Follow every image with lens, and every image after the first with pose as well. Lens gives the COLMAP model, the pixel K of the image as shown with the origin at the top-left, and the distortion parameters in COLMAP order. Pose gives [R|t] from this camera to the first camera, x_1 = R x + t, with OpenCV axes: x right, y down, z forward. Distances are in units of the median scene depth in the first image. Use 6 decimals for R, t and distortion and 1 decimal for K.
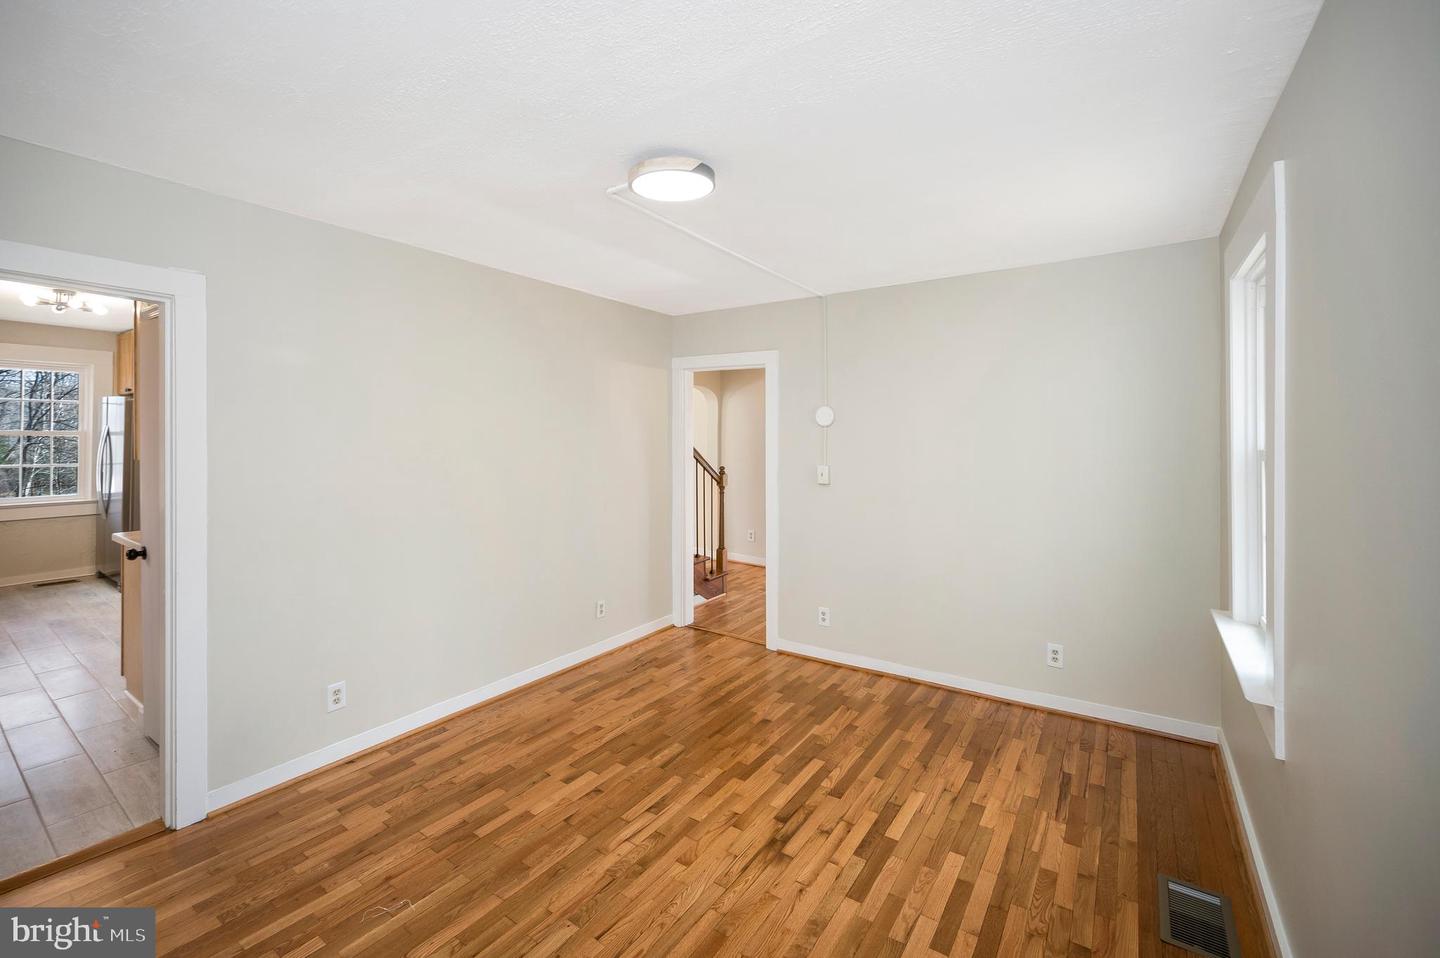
lens RADIAL K [[600.7, 0, 689.6], [0, 600.7, 433.8], [0, 0, 1]] dist [-0.000529, 0.000619]
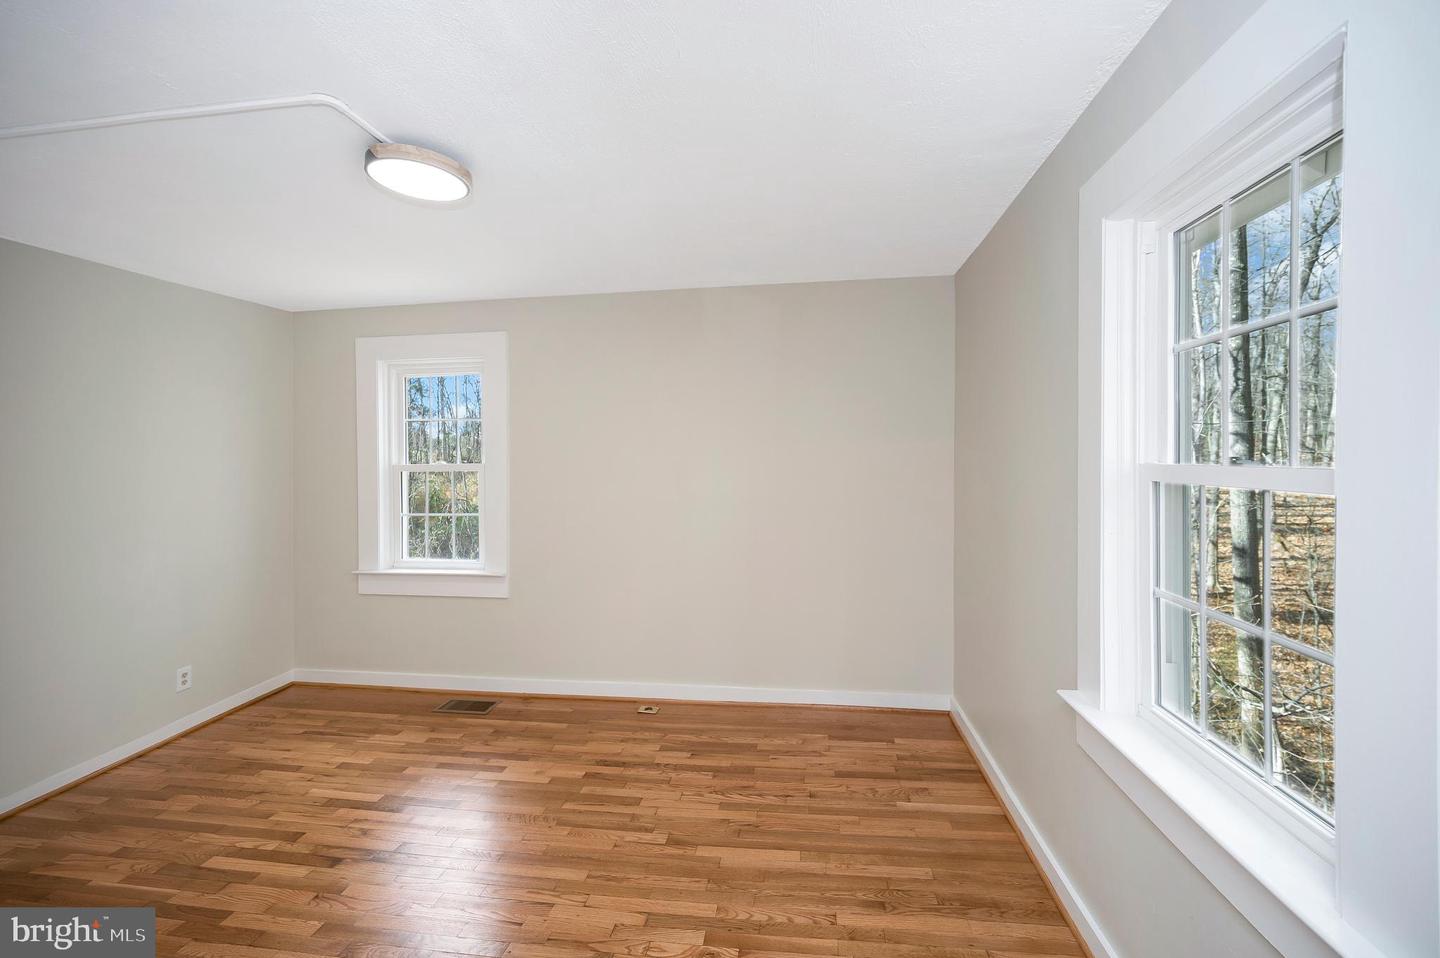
lens RADIAL K [[600.7, 0, 732.4], [0, 600.7, 456.9], [0, 0, 1]] dist [-0.000529, 0.000619]
pose [[-0.470248, 0.002510, 0.882531, -0.876670], [0.007674, 0.999970, 0.001245, -0.000278], [-0.882501, 0.007357, -0.470253, 0.786064]]
